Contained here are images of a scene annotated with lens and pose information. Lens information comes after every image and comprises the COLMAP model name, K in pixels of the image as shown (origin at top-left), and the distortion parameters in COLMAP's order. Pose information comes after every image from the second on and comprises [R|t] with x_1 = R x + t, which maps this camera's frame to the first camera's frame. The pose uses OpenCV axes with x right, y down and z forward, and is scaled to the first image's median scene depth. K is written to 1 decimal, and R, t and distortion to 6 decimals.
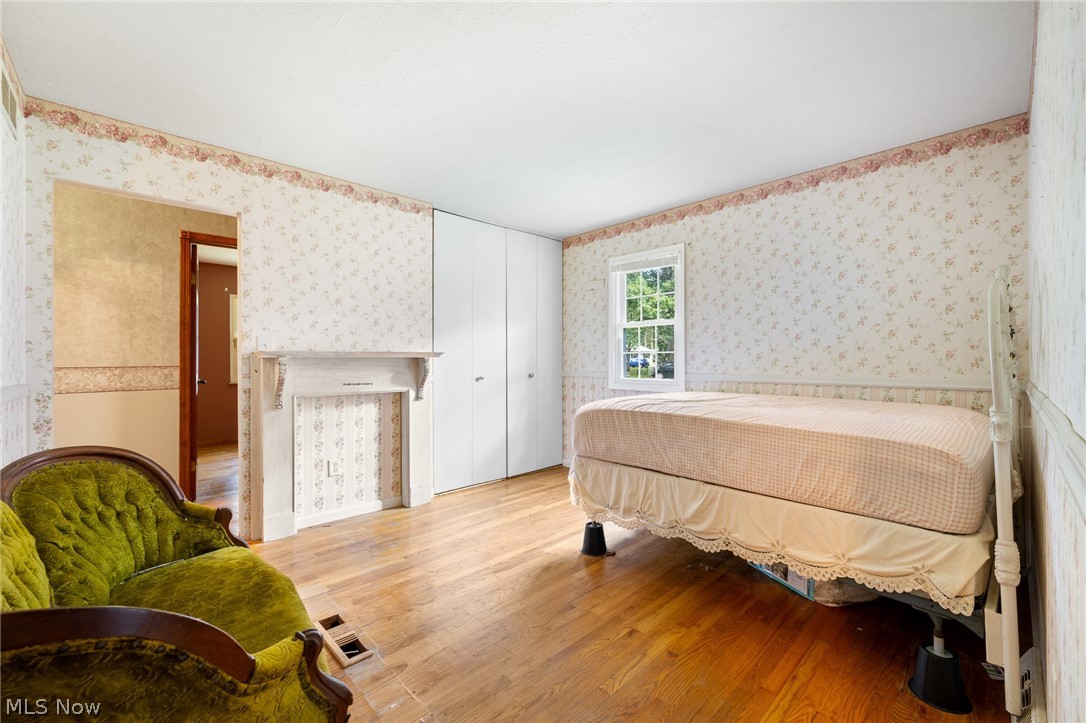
lens RADIAL K [[424.9, 0, 546.0], [0, 424.9, 356.3], [0, 0, 1]] dist [-0.001404, -0.000256]
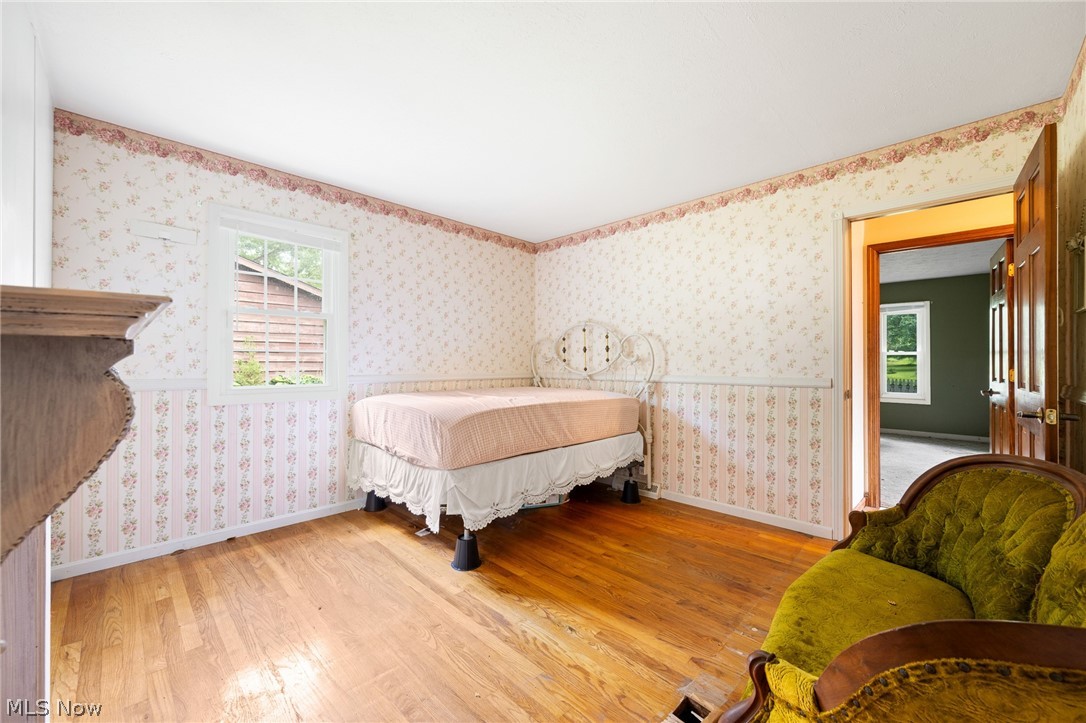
lens RADIAL K [[424.9, 0, 545.5], [0, 424.9, 359.2], [0, 0, 1]] dist [-0.001404, -0.000256]
pose [[-0.008449, 0.008574, 0.999928, -0.675393], [-0.012615, 0.999883, -0.008680, 0.007727], [-0.999885, -0.012688, -0.008340, 0.681449]]
